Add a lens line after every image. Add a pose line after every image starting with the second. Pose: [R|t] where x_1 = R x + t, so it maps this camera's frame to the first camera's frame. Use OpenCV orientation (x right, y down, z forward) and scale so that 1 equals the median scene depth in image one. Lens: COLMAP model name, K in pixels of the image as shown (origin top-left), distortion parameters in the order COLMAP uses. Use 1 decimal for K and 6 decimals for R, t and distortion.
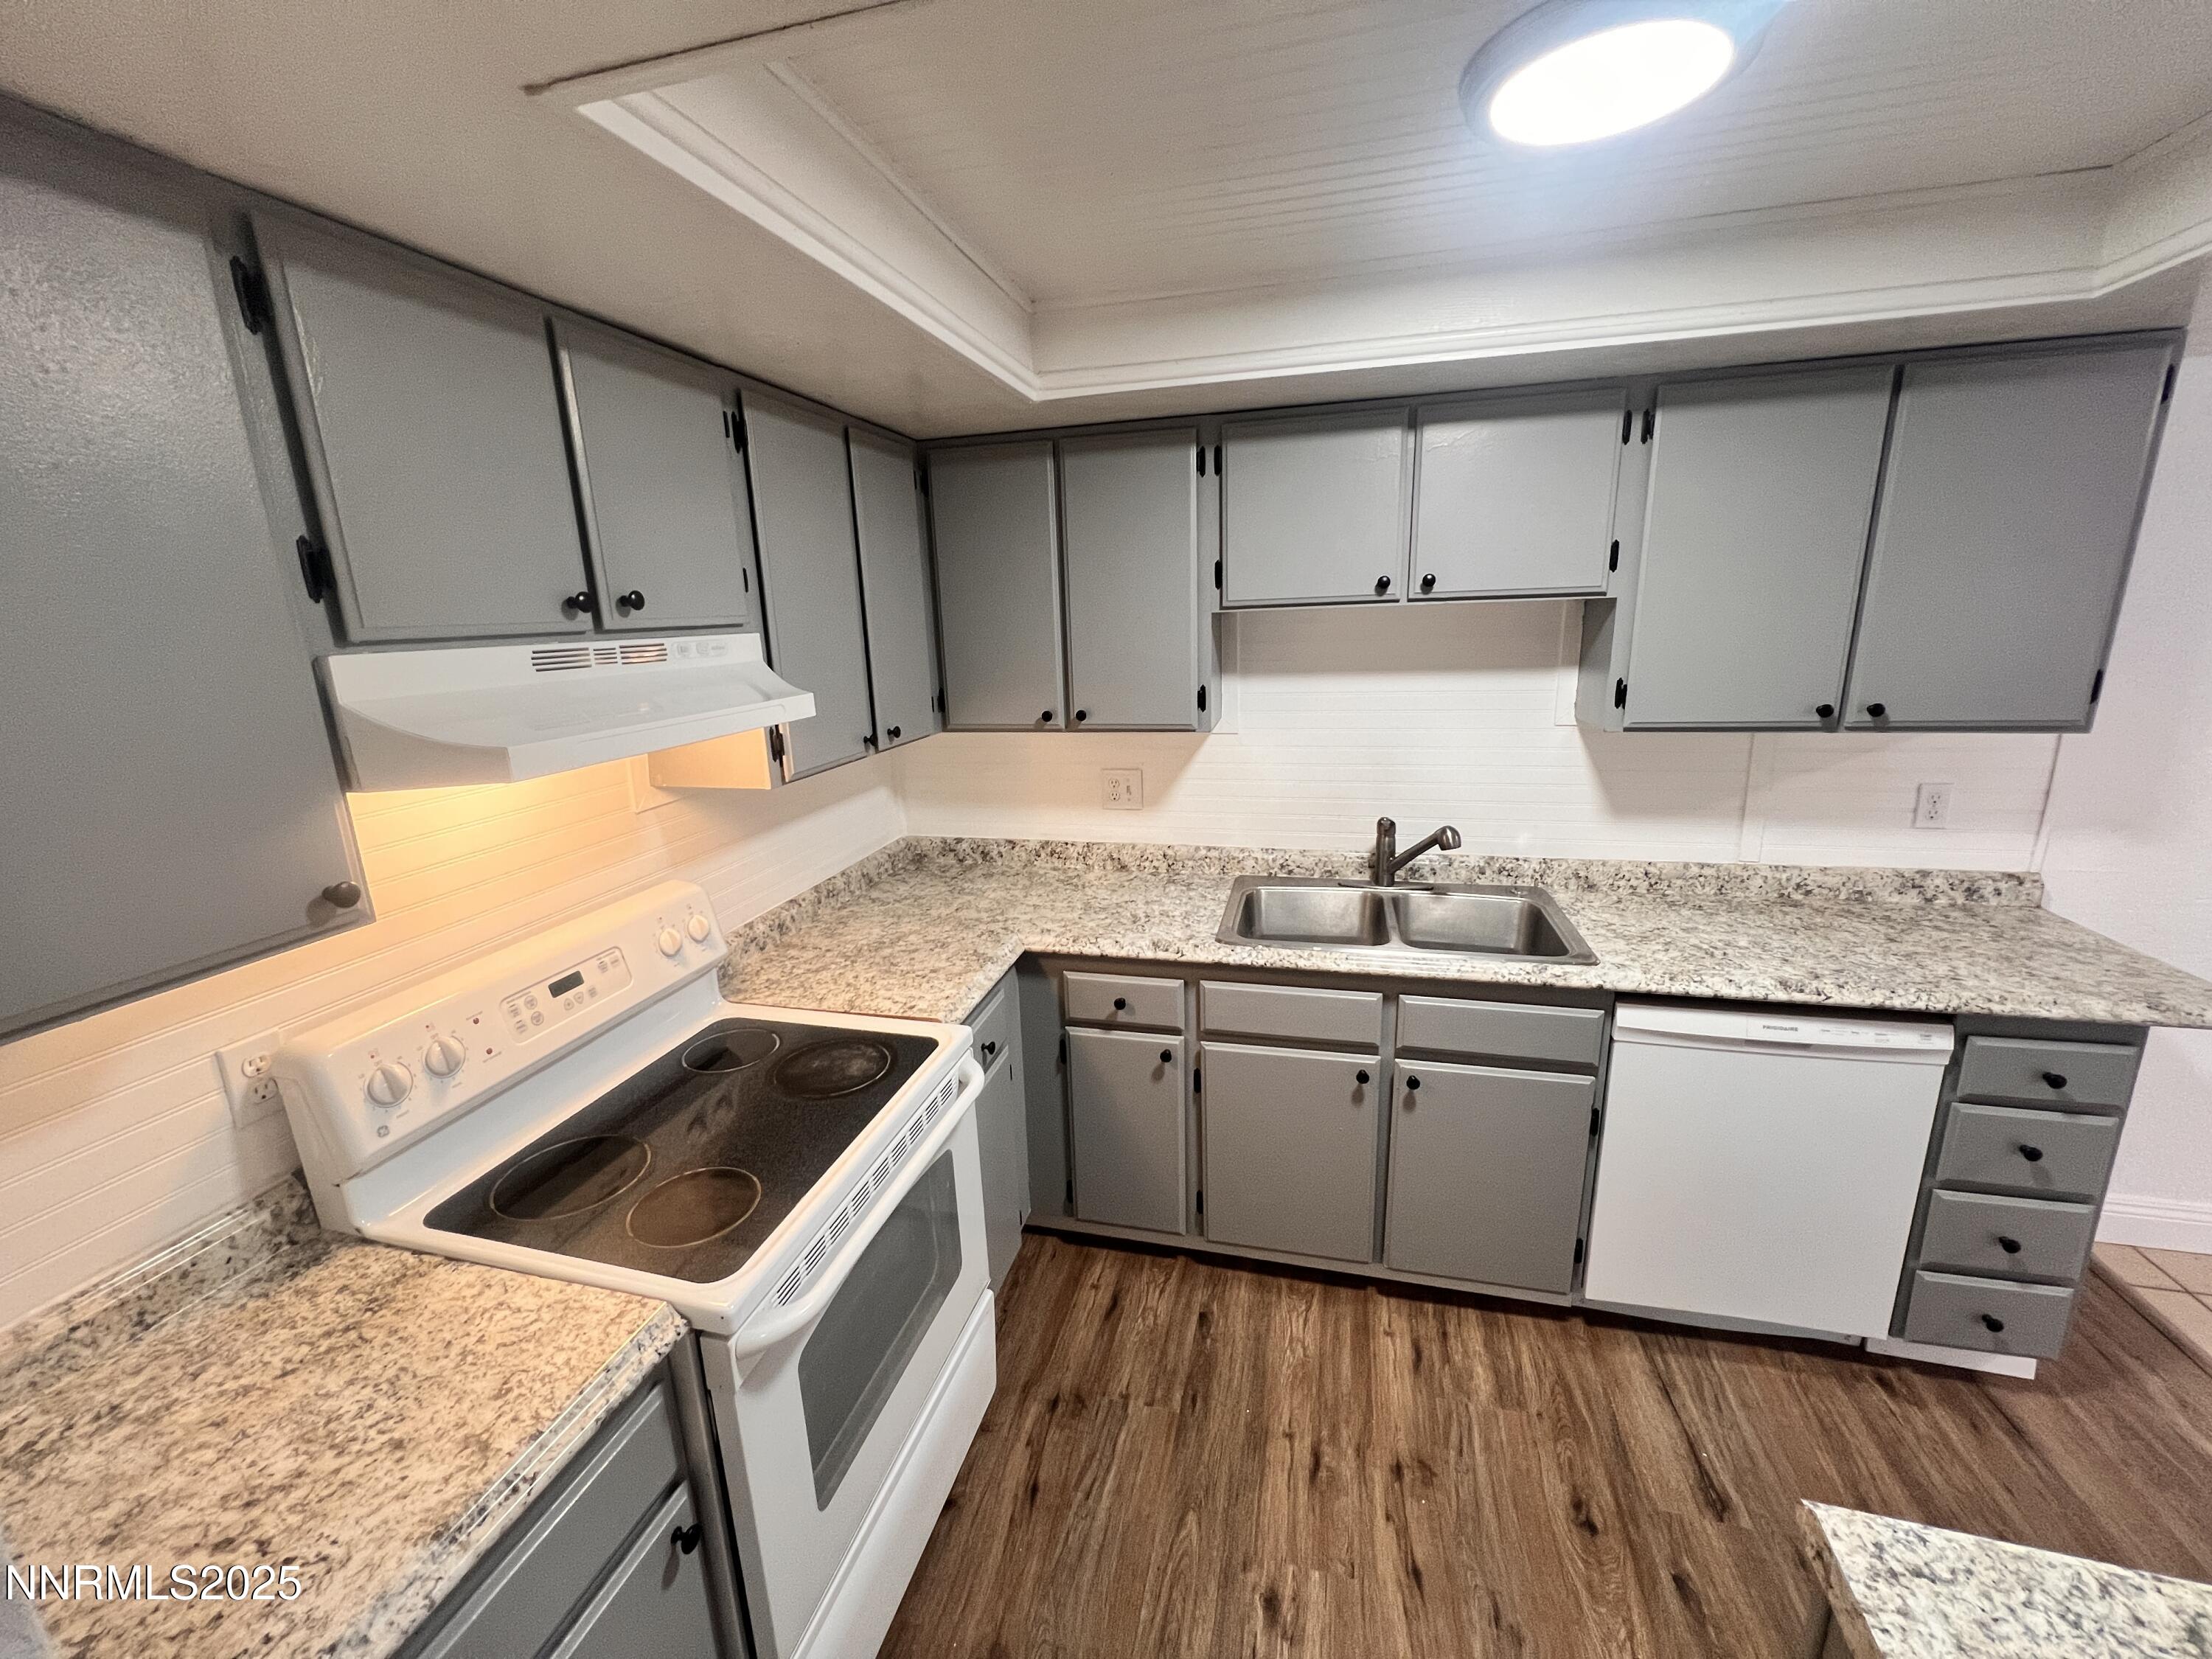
lens RADIAL K [[877.6, 0, 1106.0], [0, 877.6, 829.5], [0, 0, 1]] dist [0.001594, 0.000330]
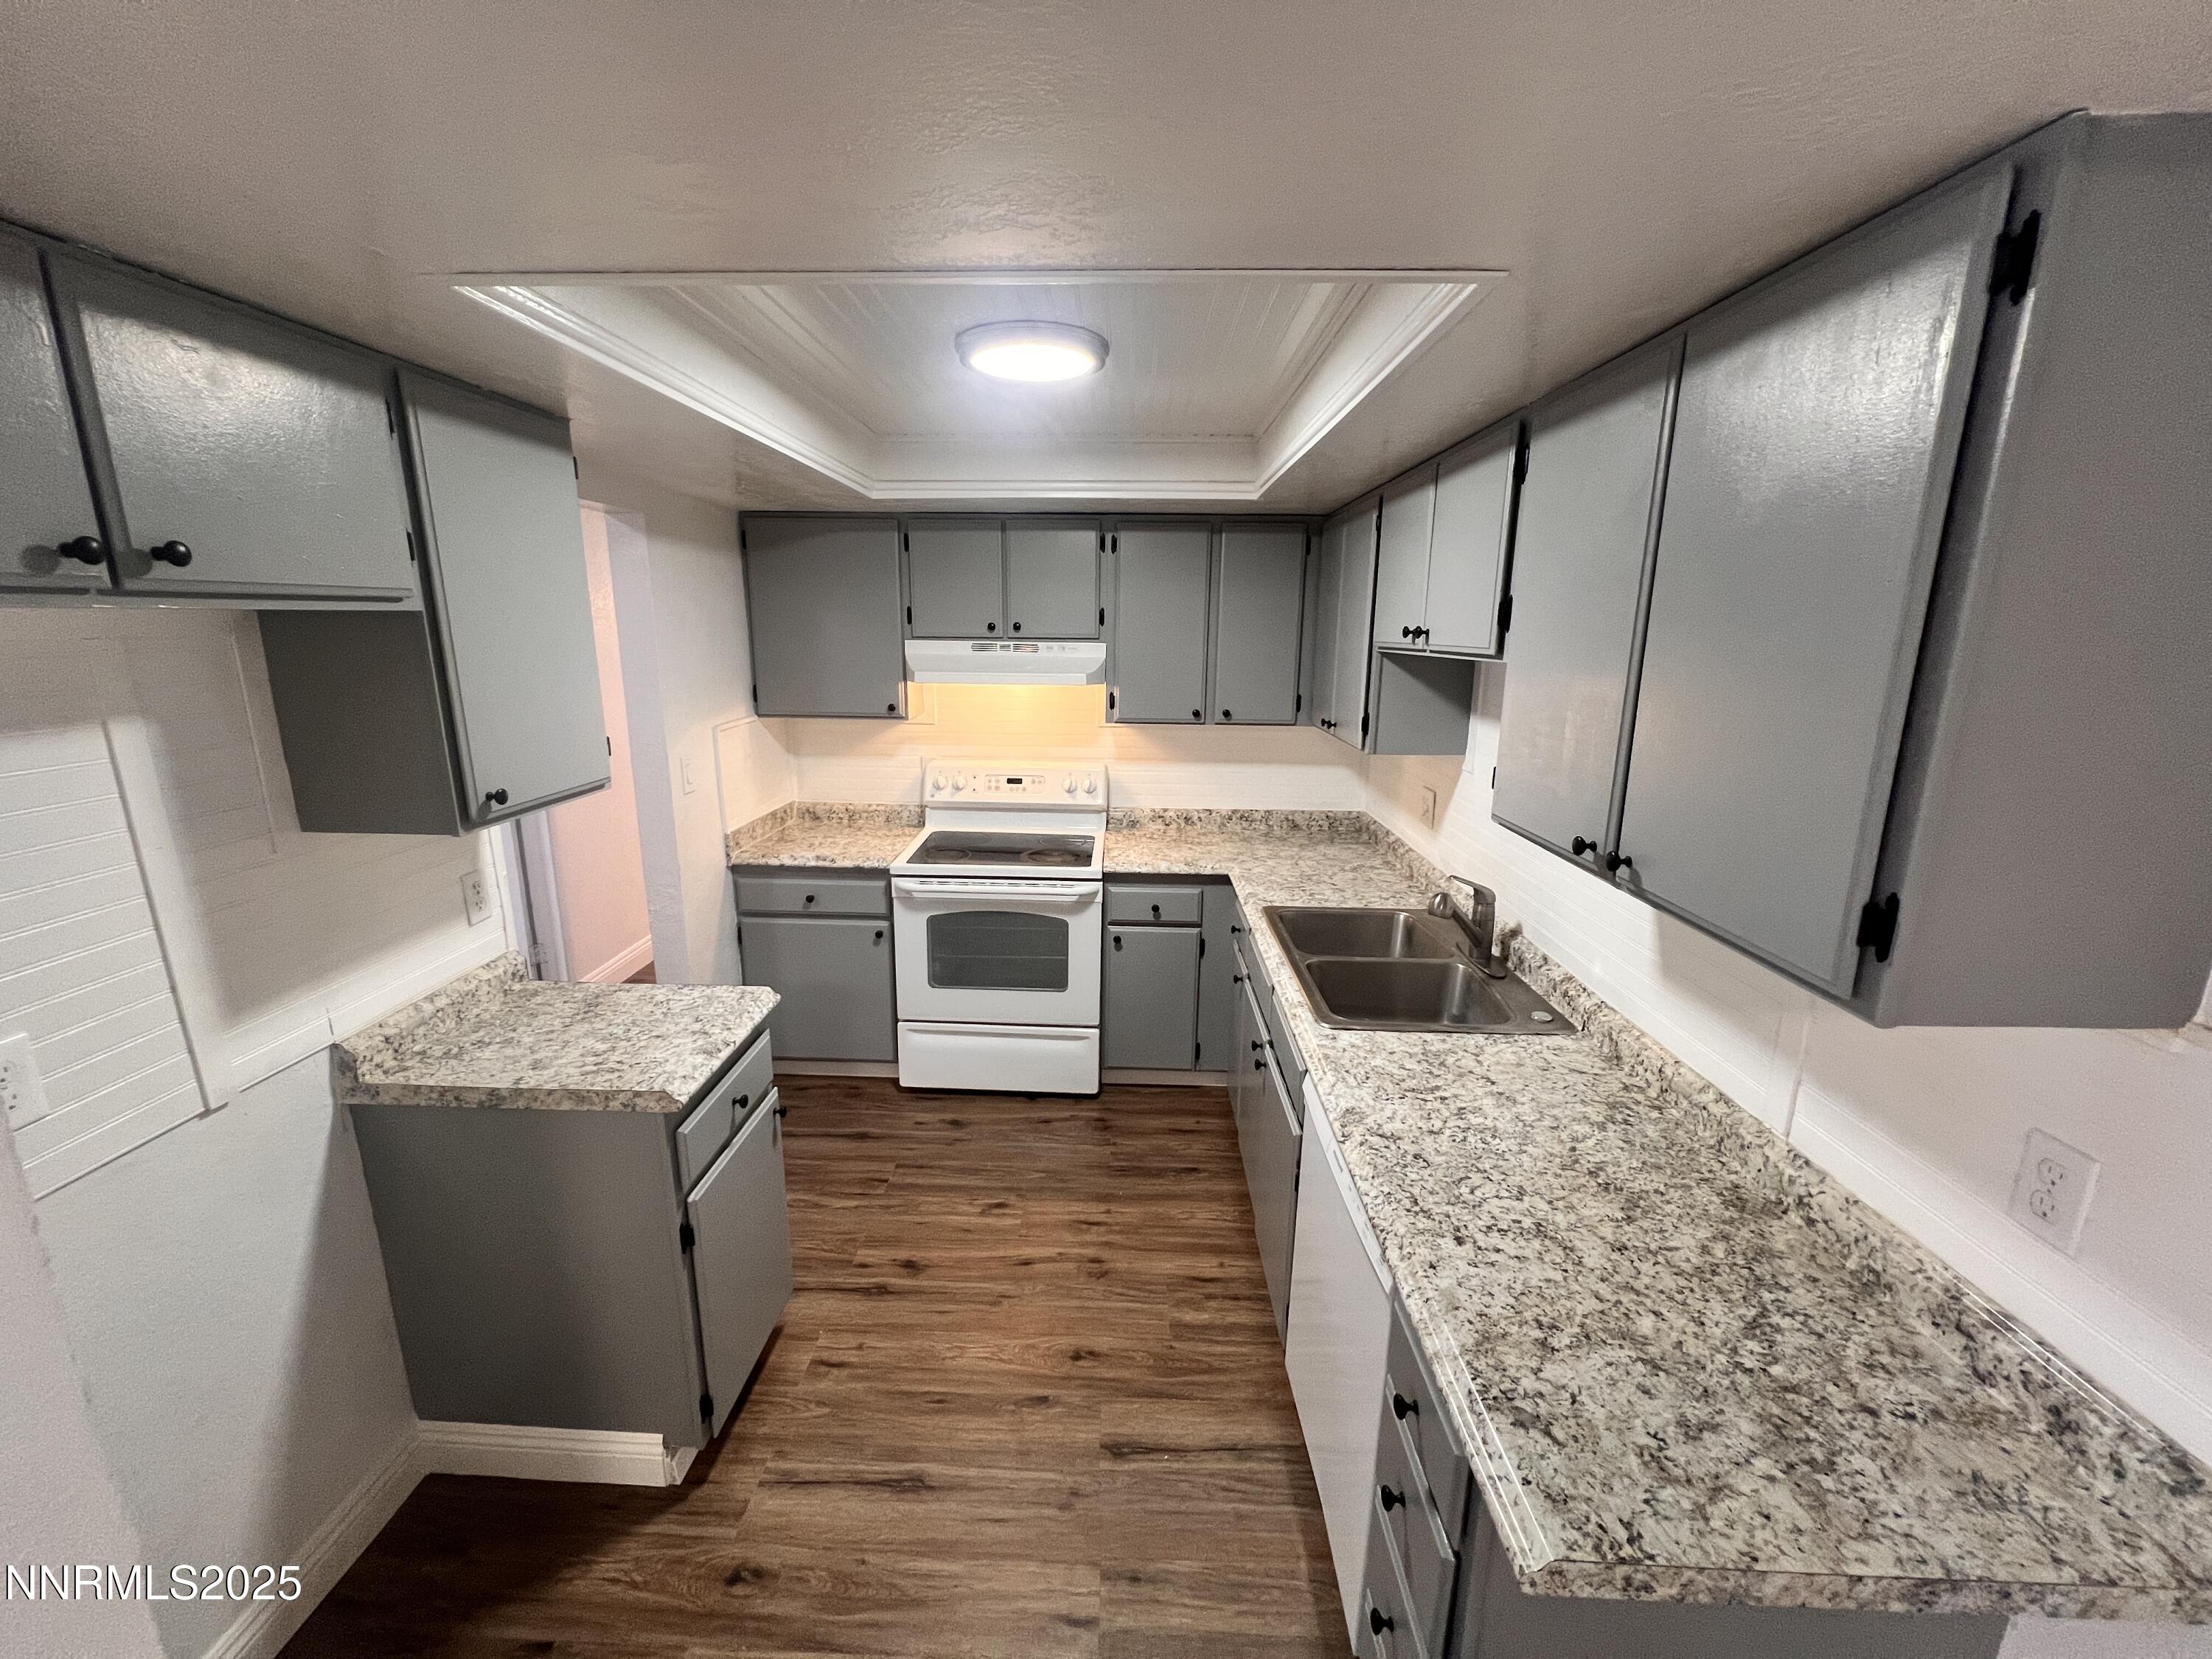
lens RADIAL K [[877.6, 0, 1106.0], [0, 877.6, 829.5], [0, 0, 1]] dist [0.001594, 0.000330]
pose [[0.231341, 0.257549, -0.938163, 1.307310], [-0.258681, 0.945893, 0.195884, -0.177280], [0.937852, 0.197369, 0.285447, 0.425011]]
